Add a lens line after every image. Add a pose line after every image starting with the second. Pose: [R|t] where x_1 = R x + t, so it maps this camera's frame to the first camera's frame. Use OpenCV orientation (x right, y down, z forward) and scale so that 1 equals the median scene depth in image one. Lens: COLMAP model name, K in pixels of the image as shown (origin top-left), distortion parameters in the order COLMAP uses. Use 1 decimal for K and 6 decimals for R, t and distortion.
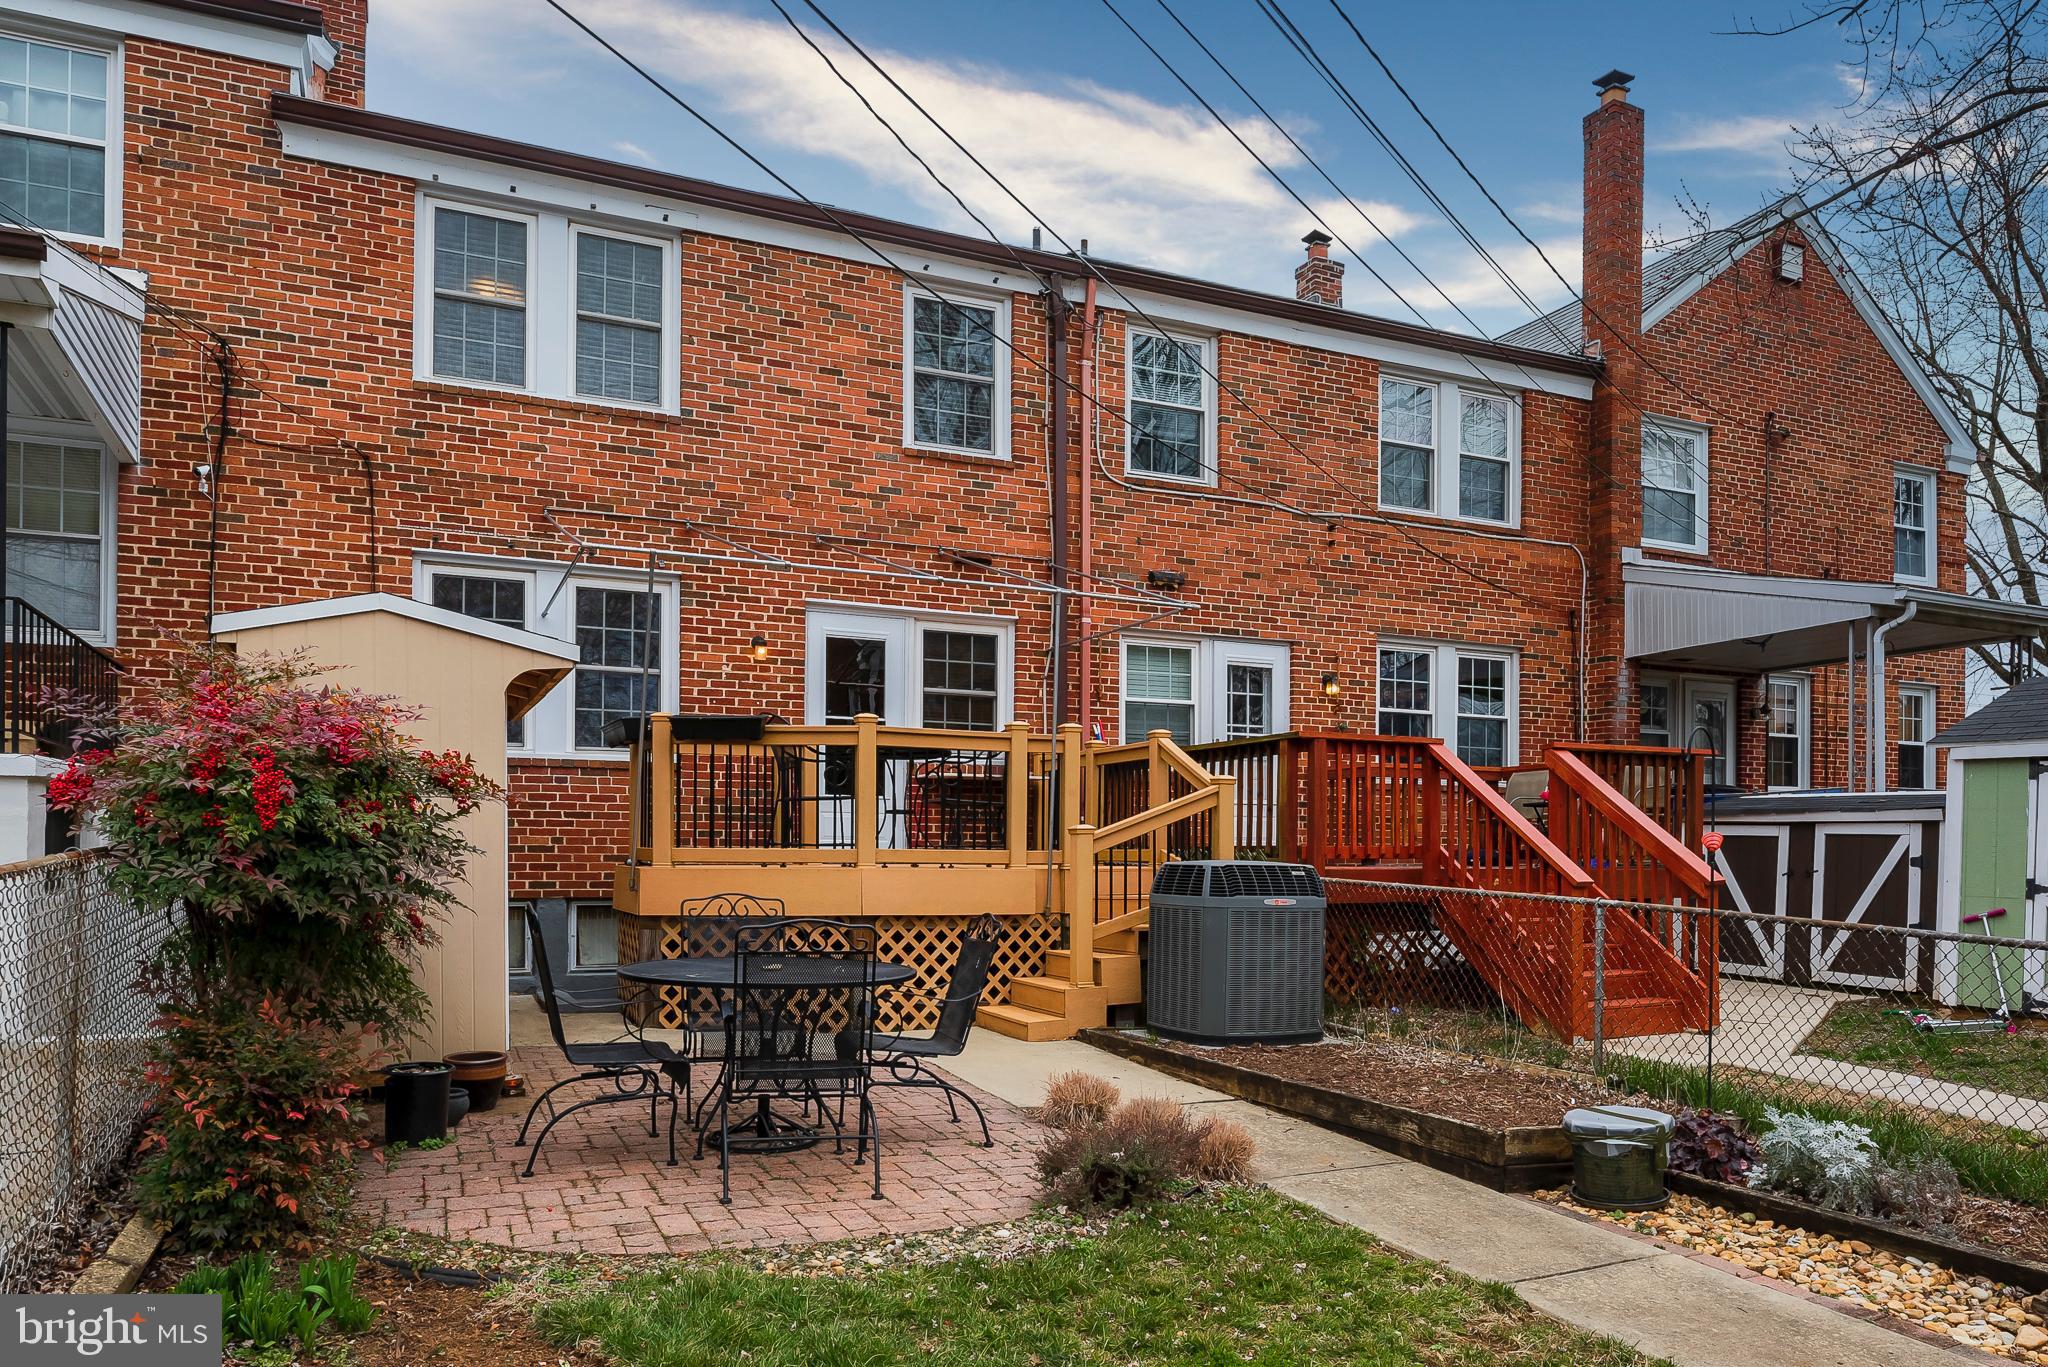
lens RADIAL K [[1423.7, 0, 1024.7], [0, 1423.7, 785.2], [0, 0, 1]] dist [-0.009765, -0.008827]
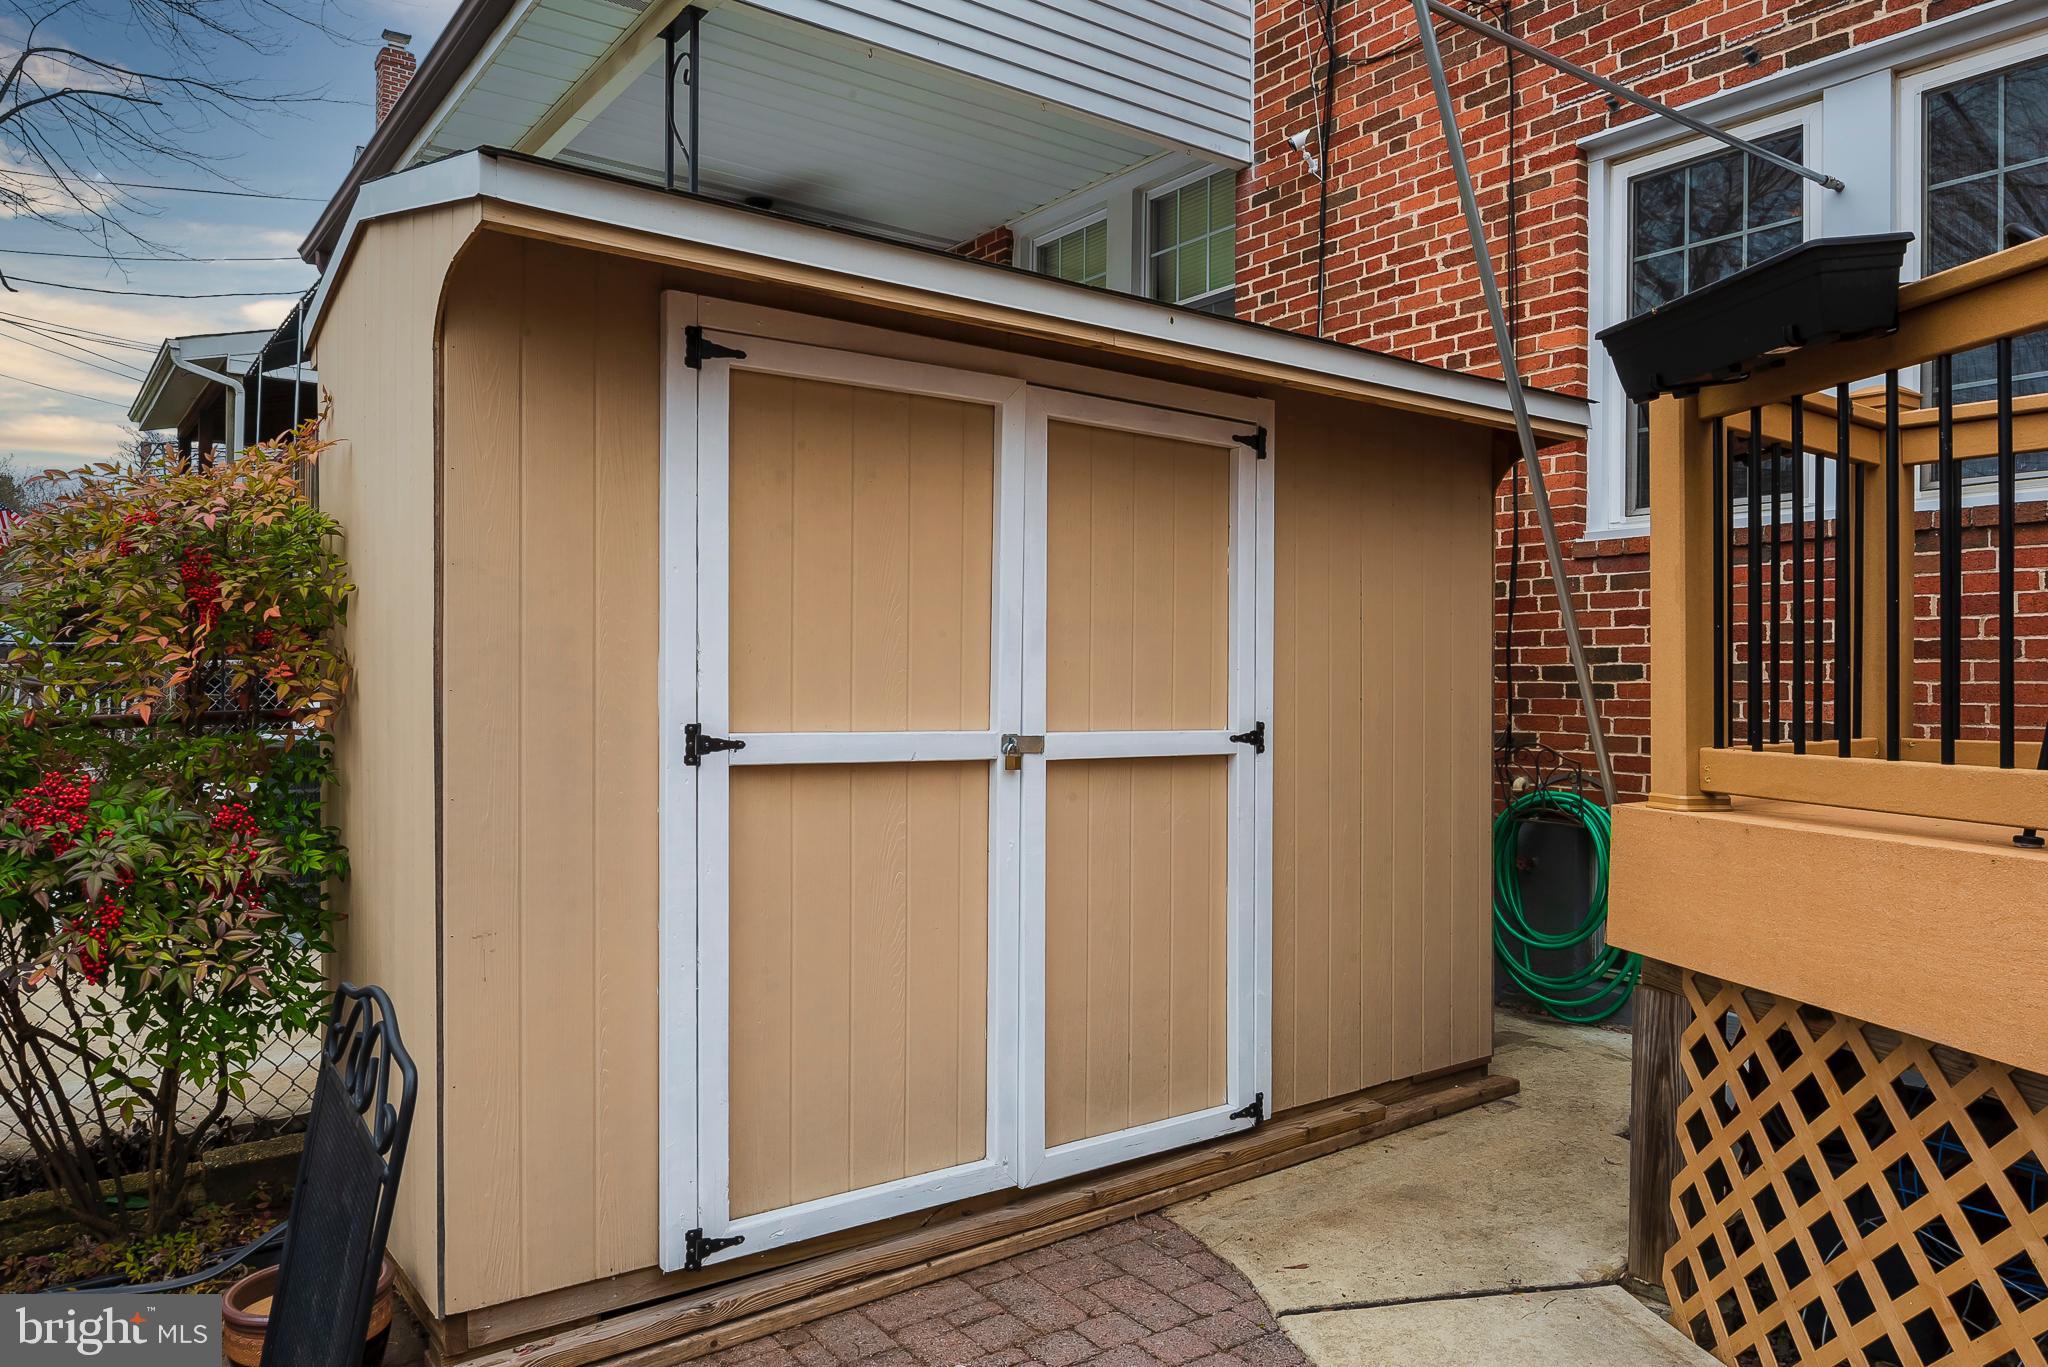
lens RADIAL K [[1416.5, 0, 1049.9], [0, 1416.5, 683.4], [0, 0, 1]] dist [-0.007485, -0.005454]
pose [[0.223689, -0.007555, -0.974631, 0.021497], [0.041374, 0.999142, 0.001751, 0.018943], [0.973782, -0.040716, 0.223810, 0.644335]]
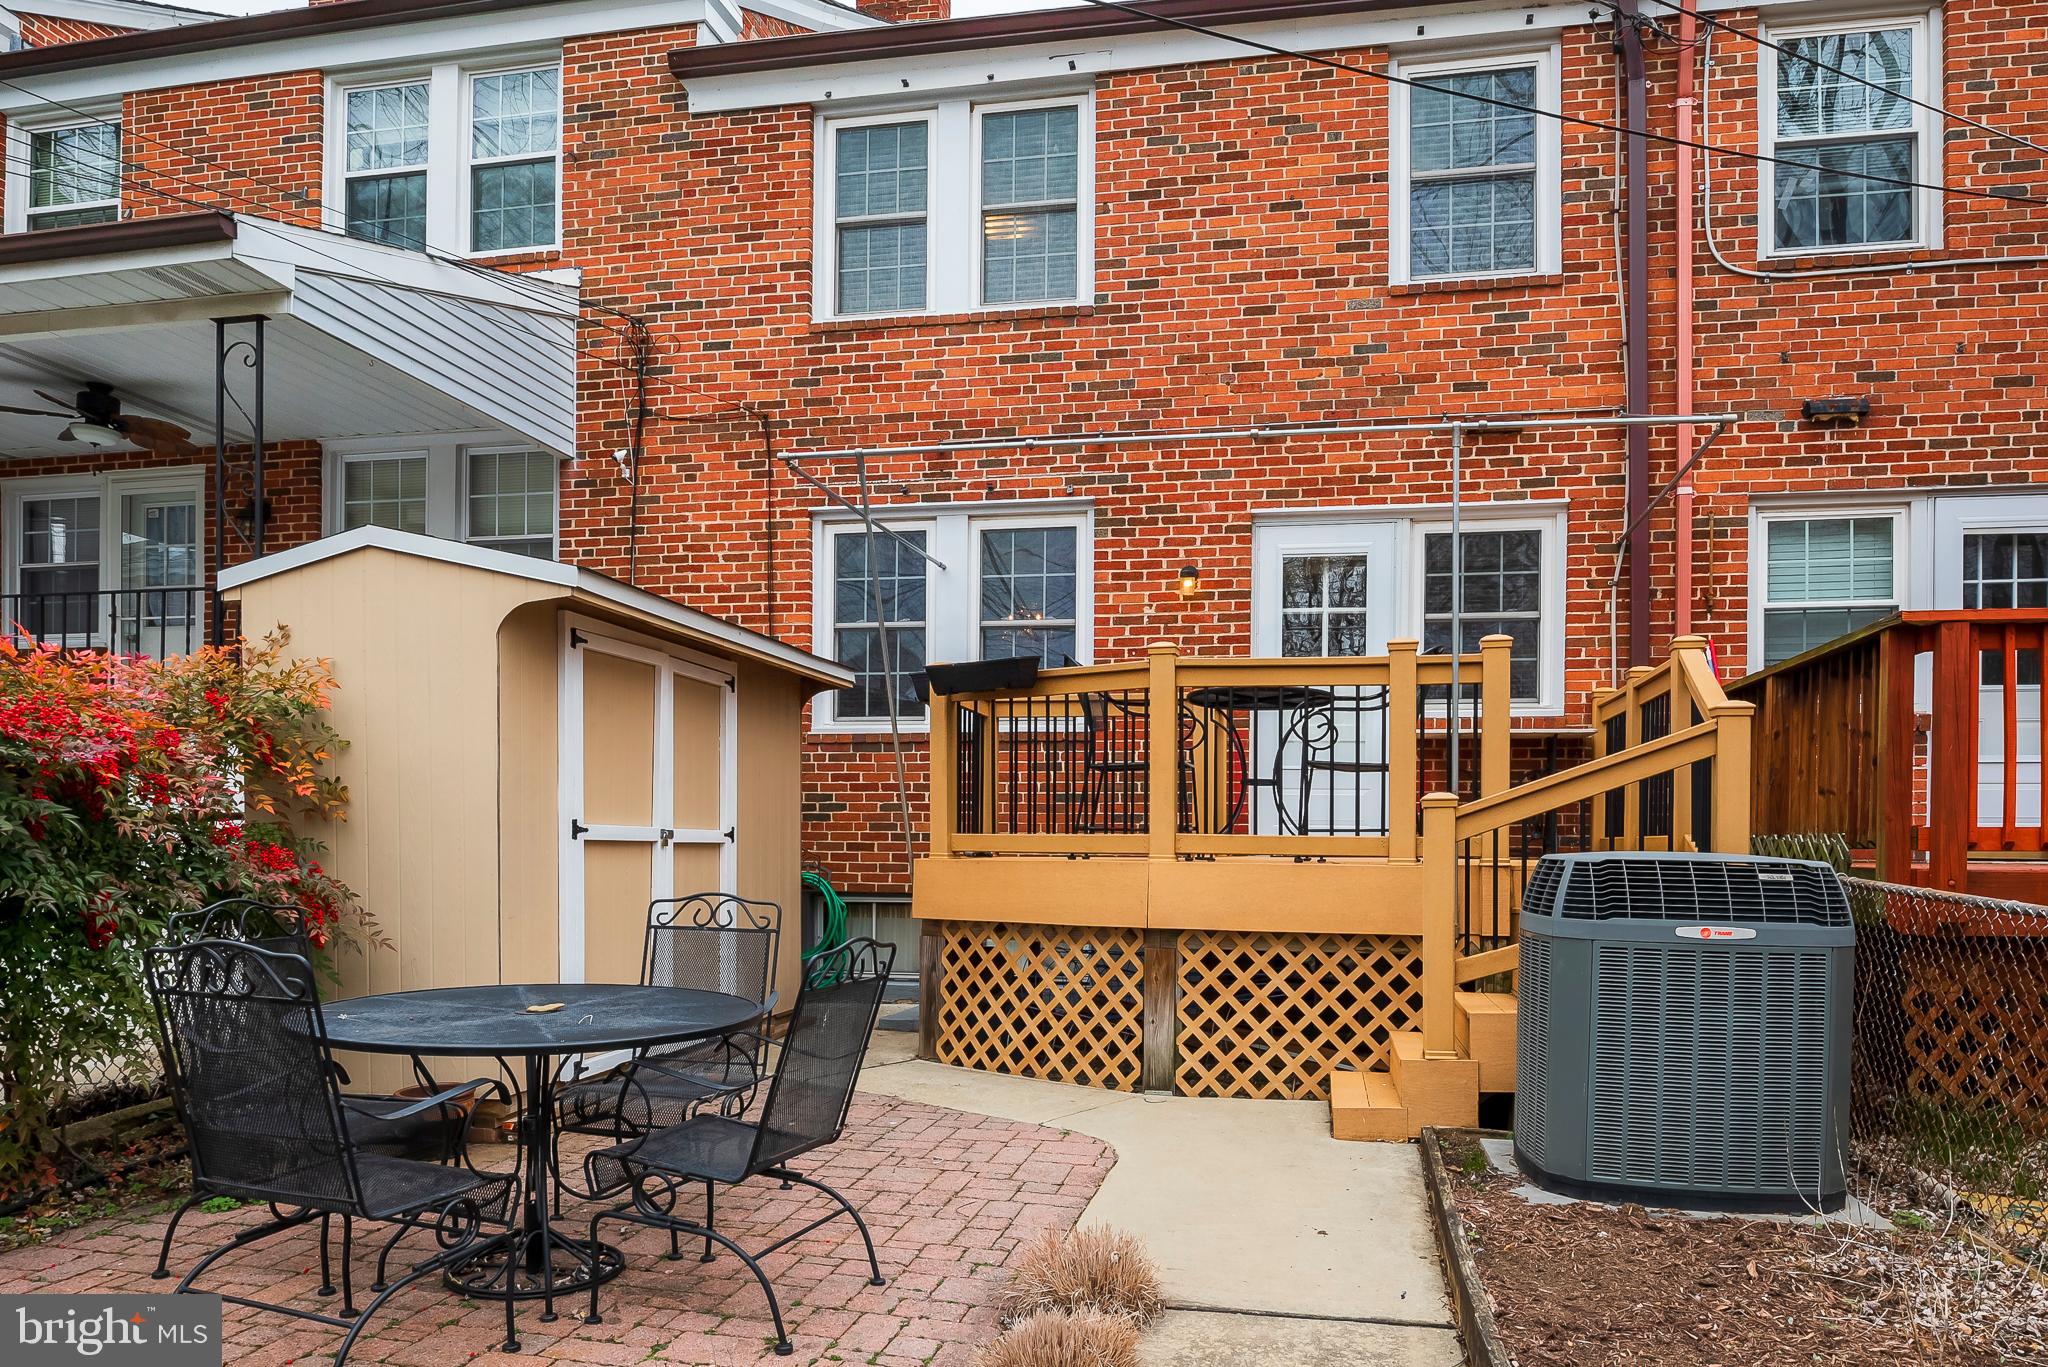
lens RADIAL K [[1412.7, 0, 1036.4], [0, 1412.7, 813.5], [0, 0, 1]] dist [-0.007998, -0.008722]
pose [[0.807977, -0.012094, -0.589090, 0.204284], [0.025509, 0.999570, 0.014466, 0.018566], [0.588661, -0.026716, 0.807938, 0.323811]]
